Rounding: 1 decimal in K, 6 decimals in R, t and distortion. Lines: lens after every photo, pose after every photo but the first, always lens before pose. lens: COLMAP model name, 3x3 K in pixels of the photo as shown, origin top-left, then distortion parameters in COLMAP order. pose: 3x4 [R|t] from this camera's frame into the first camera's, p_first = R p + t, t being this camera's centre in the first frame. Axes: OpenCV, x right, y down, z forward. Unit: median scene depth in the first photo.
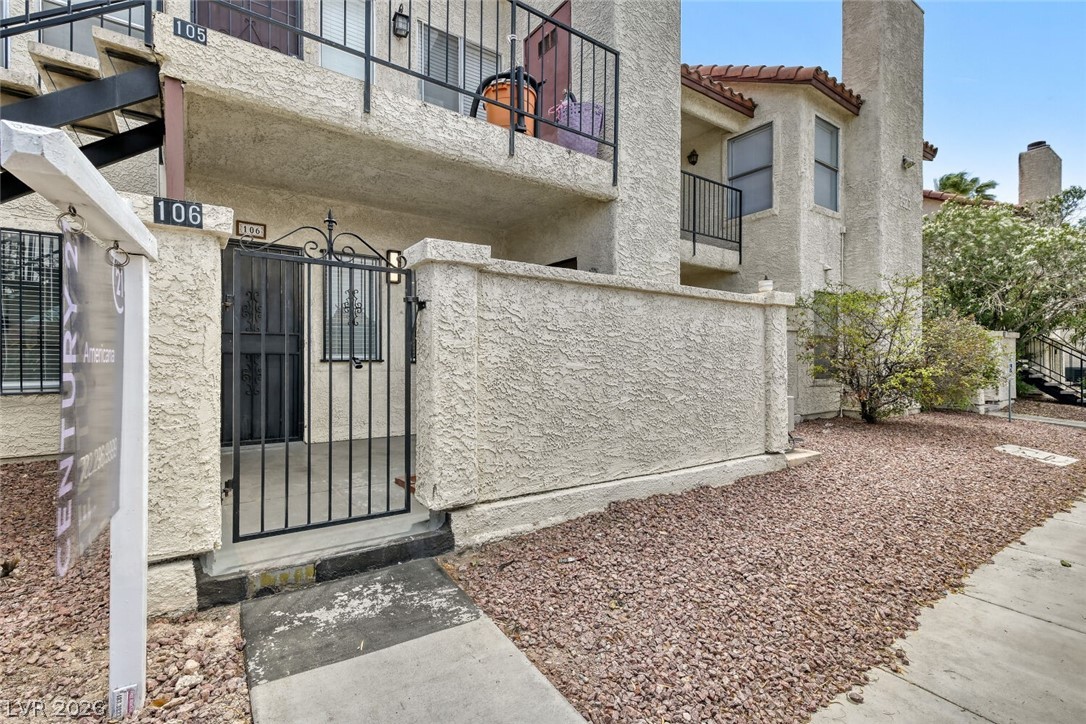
lens RADIAL K [[502.9, 0, 542.6], [0, 502.9, 366.4], [0, 0, 1]] dist [0.013253, -0.000180]
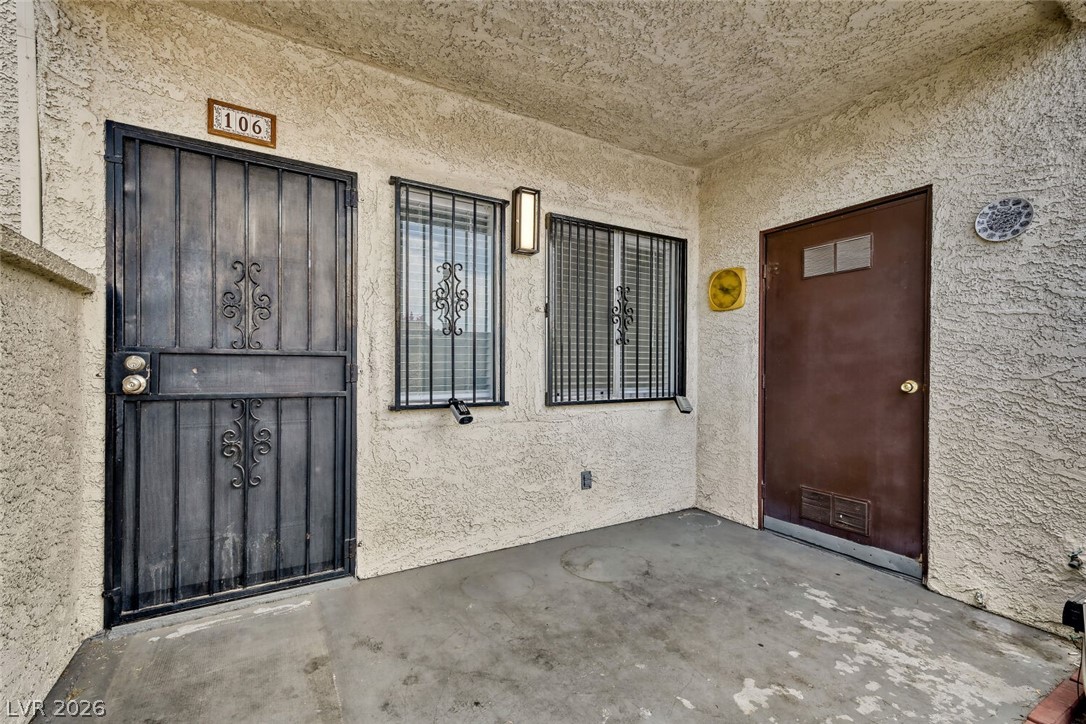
lens RADIAL K [[462.3, 0, 551.2], [0, 462.3, 371.6], [0, 0, 1]] dist [0.001623, 0.000058]
pose [[0.997004, 0.004079, -0.077244, -0.233618], [-0.003710, 0.999981, 0.004917, -0.045280], [0.077262, -0.004616, 0.997000, 0.529040]]
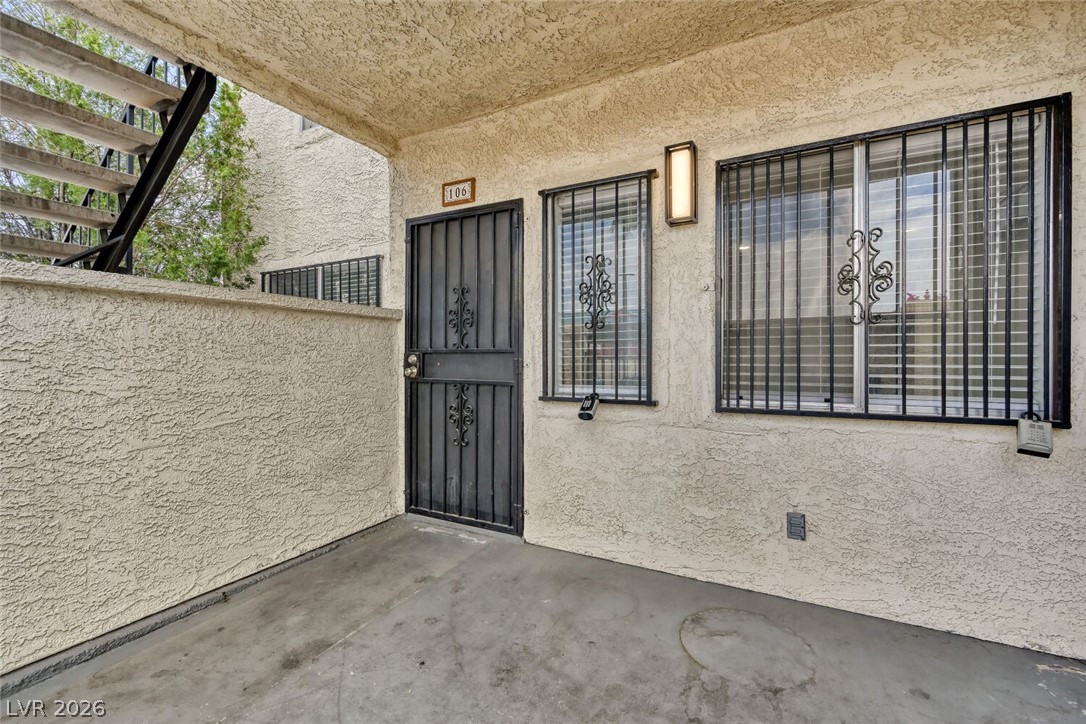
lens RADIAL K [[462.3, 0, 545.2], [0, 462.3, 357.6], [0, 0, 1]] dist [0.001623, 0.000058]
pose [[0.451957, 0.001172, -0.892039, 0.003378], [0.000118, 0.999999, 0.001373, -0.051221], [0.892040, -0.000726, 0.451956, 0.722829]]
